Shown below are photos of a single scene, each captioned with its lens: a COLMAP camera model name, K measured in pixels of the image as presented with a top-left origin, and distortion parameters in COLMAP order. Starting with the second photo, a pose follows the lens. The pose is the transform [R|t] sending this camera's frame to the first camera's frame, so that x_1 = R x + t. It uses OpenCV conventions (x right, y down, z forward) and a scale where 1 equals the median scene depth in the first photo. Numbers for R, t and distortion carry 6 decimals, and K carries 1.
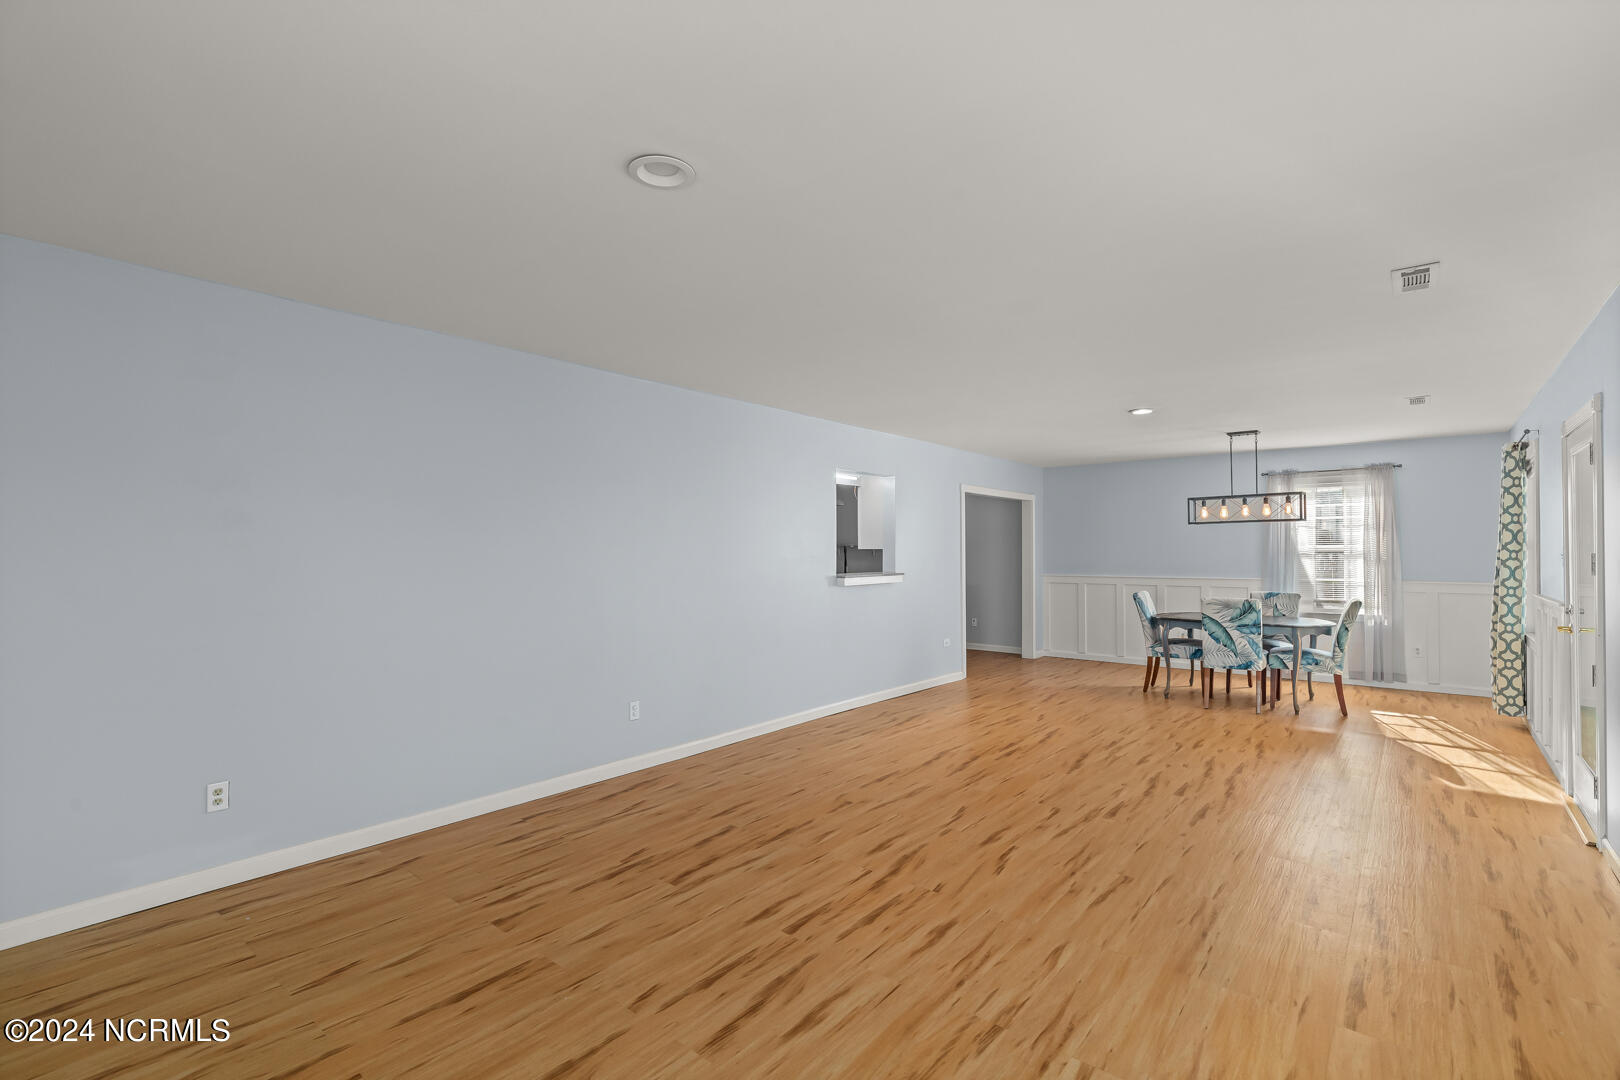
lens RADIAL K [[735.8, 0, 826.9], [0, 735.8, 544.5], [0, 0, 1]] dist [0.010915, -0.003127]
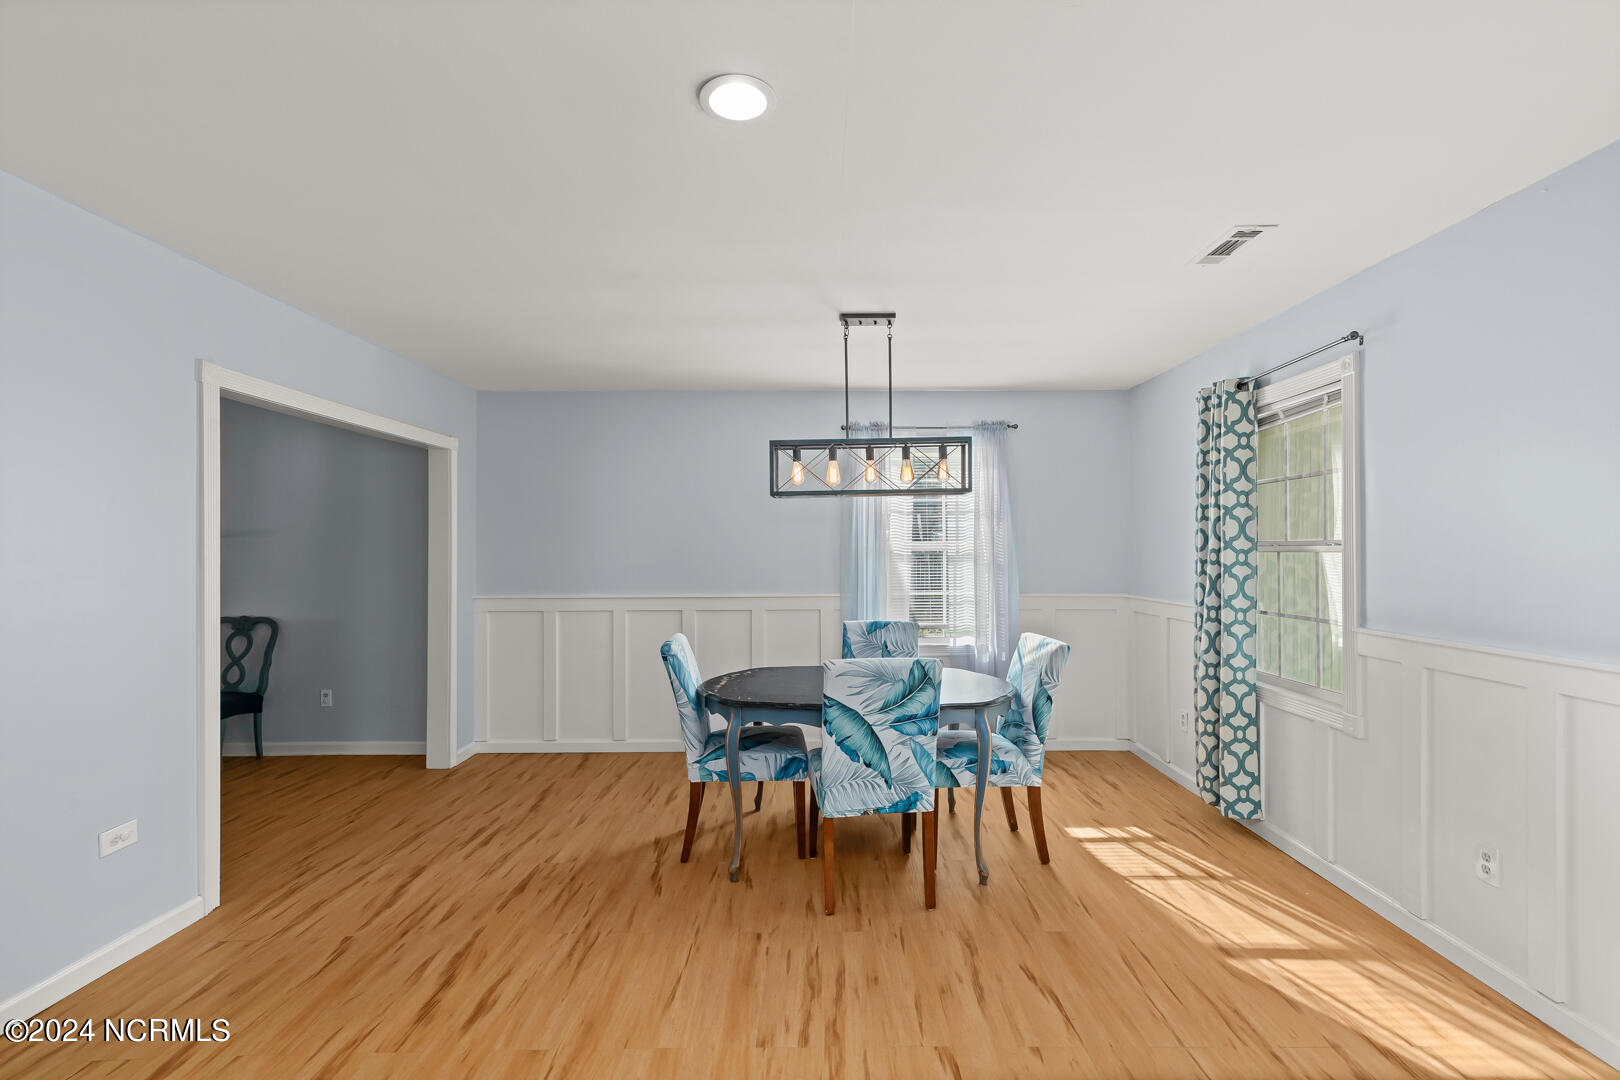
lens RADIAL K [[735.8, 0, 826.9], [0, 735.8, 544.5], [0, 0, 1]] dist [0.010915, -0.003127]
pose [[0.775534, 0.003294, 0.631297, 0.262140], [-0.005410, 0.999984, 0.001429, 0.004462], [-0.631282, -0.004524, 0.775540, 0.734087]]
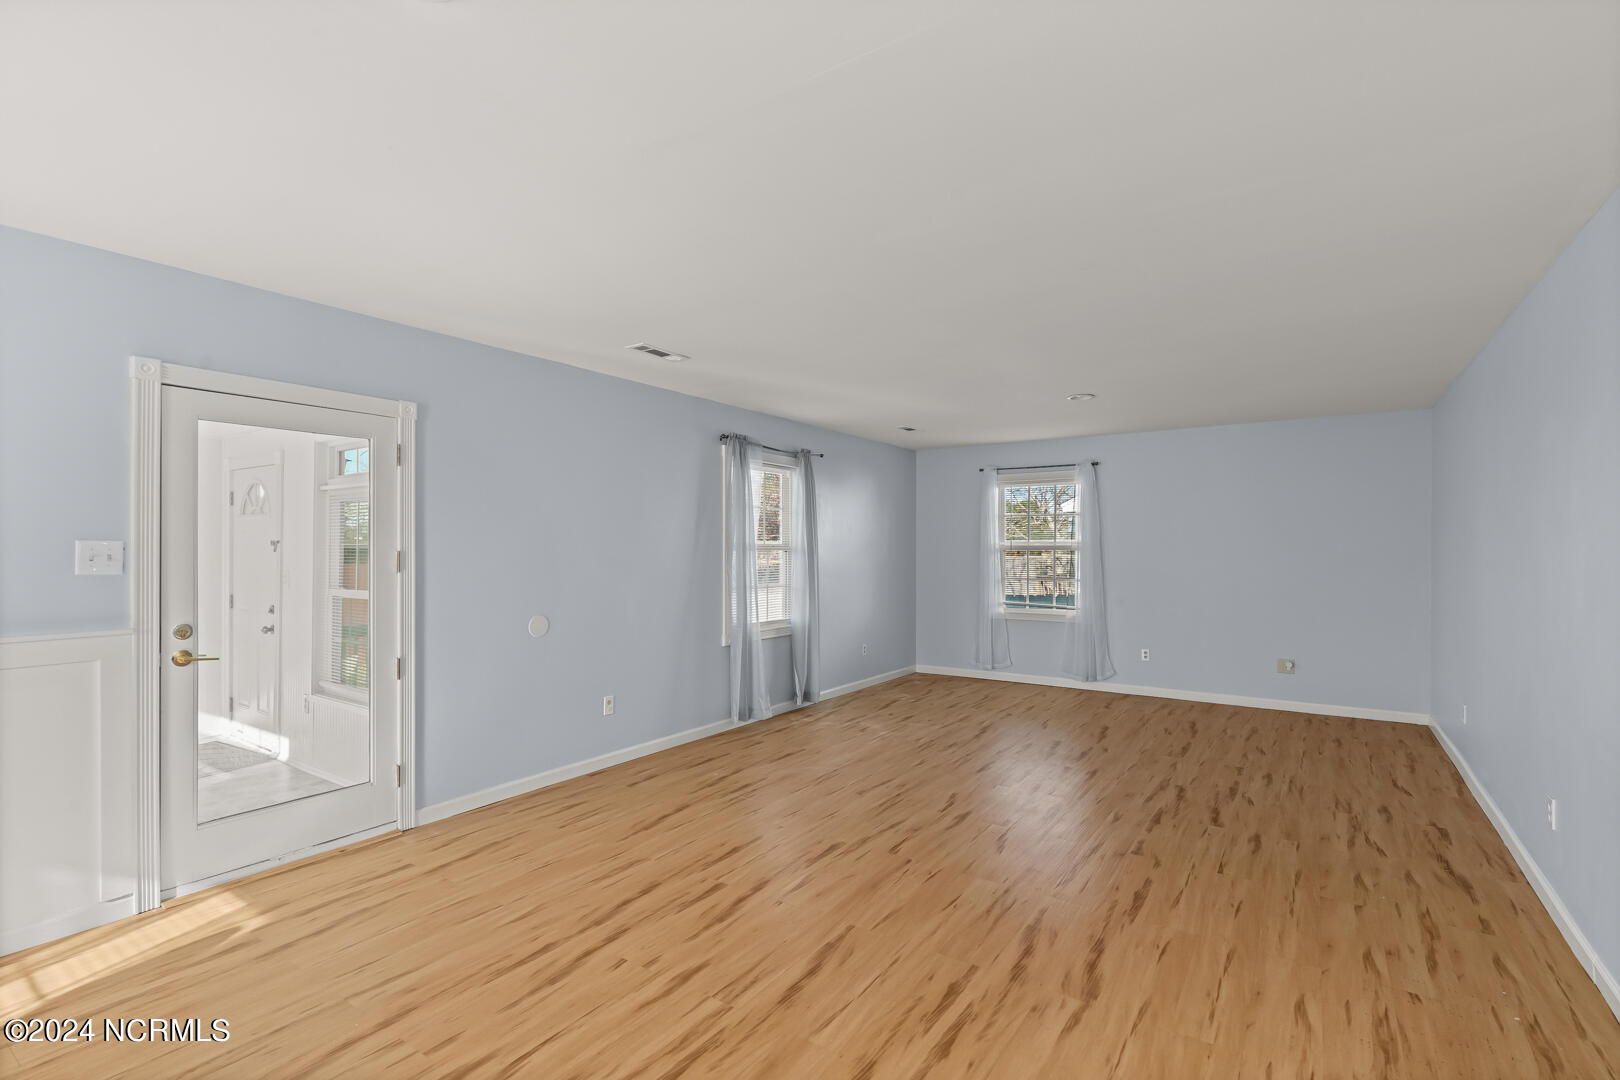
lens RADIAL K [[735.8, 0, 826.9], [0, 735.8, 544.5], [0, 0, 1]] dist [0.010915, -0.003127]
pose [[-0.995974, 0.000707, -0.089635, 0.312359], [0.001932, 0.999906, -0.013581, 0.008455], [0.089617, -0.013699, -0.995882, 1.246050]]
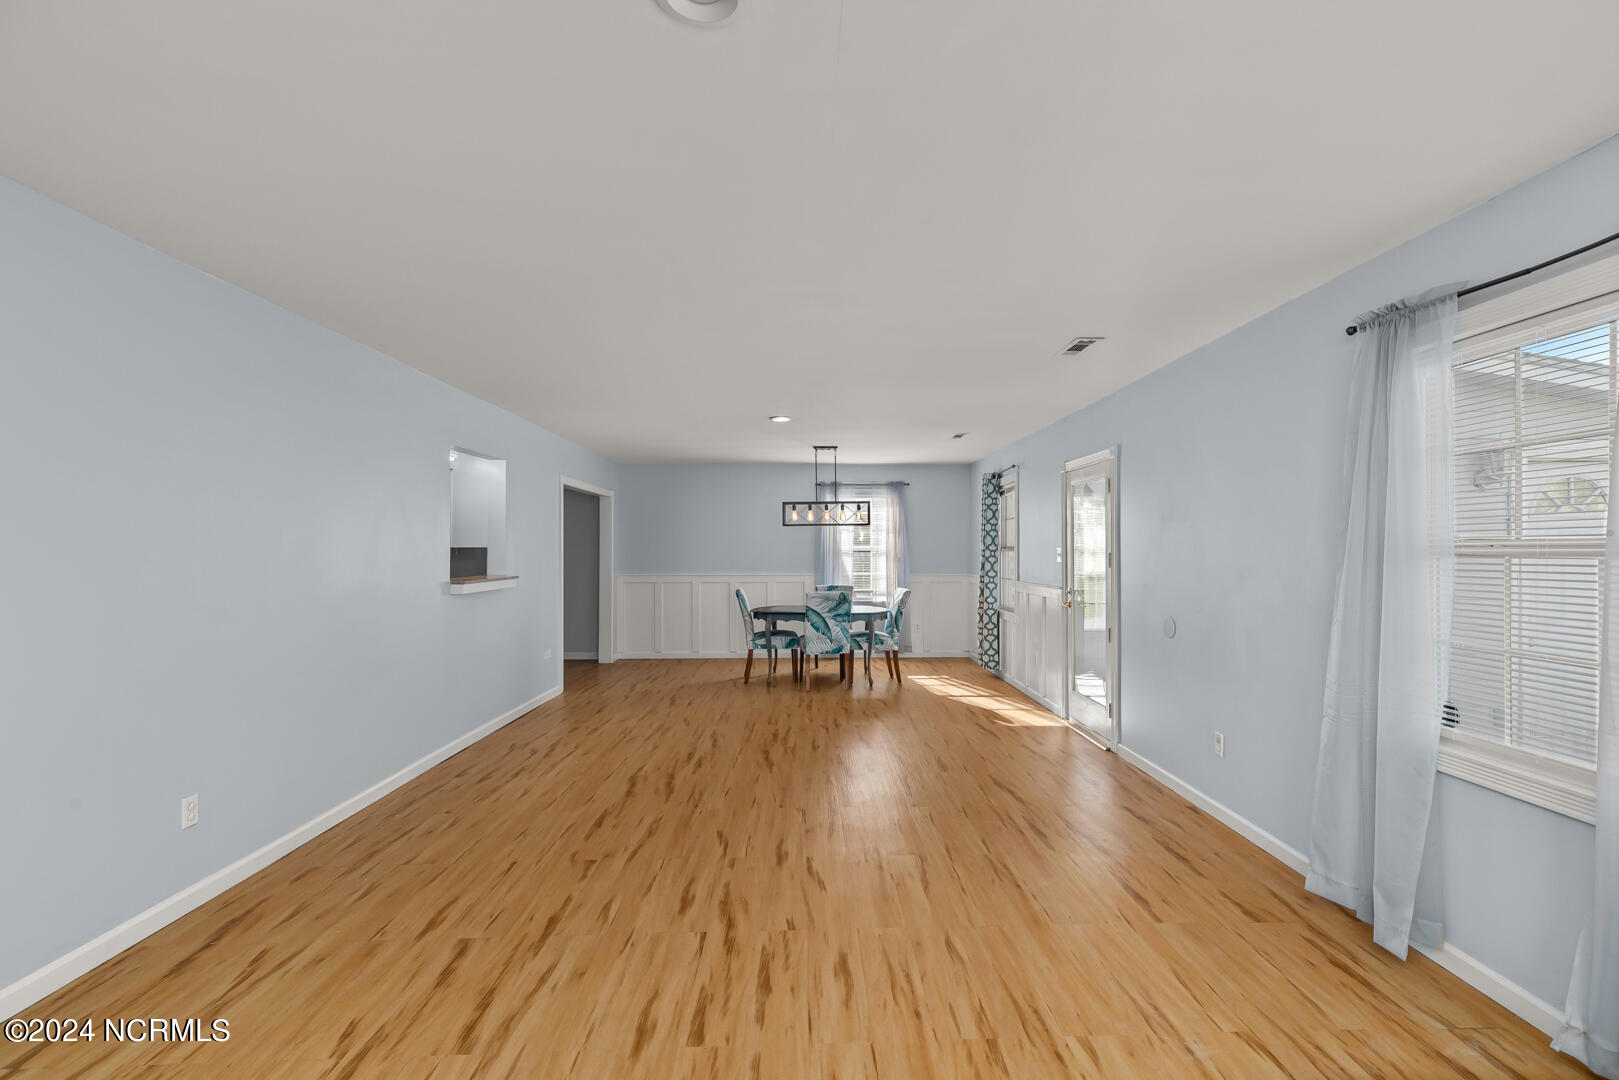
lens RADIAL K [[736.6, 0, 833.0], [0, 736.6, 544.7], [0, 0, 1]] dist [0.008242, -0.001256]
pose [[0.754706, 0.005737, 0.656039, -0.210622], [-0.007796, 0.999970, 0.000223, -0.000194], [-0.656017, -0.005282, 0.754727, 0.148344]]
